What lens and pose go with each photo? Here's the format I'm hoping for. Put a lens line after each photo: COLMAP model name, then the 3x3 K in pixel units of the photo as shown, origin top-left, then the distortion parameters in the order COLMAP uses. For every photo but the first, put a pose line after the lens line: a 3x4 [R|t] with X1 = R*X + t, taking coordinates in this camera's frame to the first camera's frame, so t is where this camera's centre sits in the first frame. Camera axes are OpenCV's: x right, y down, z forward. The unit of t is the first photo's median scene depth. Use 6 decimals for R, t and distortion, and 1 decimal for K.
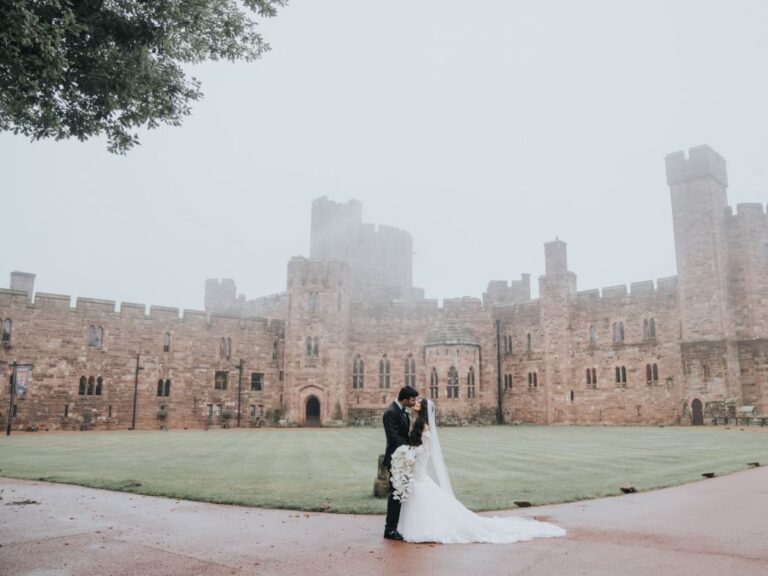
lens RADIAL K [[651.6, 0, 452.7], [0, 651.6, 281.6], [0, 0, 1]] dist [-0.139671, 0.132830]
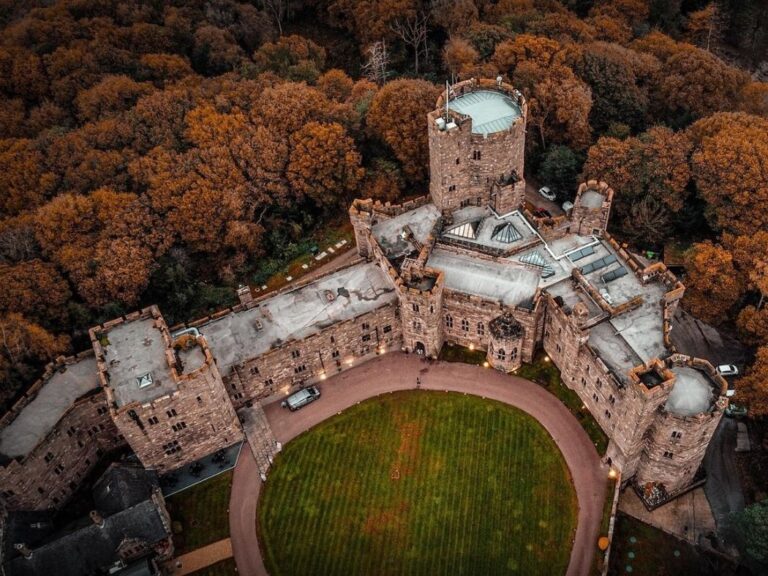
lens RADIAL K [[784.1, 0, 445.5], [0, 784.1, 265.8], [0, 0, 1]] dist [-0.010587, 0.000000]
pose [[0.944703, 0.240057, -0.223405, 0.254806], [0.076500, 0.501135, 0.861981, -1.670282], [0.318880, -0.831406, 0.455059, 0.253702]]
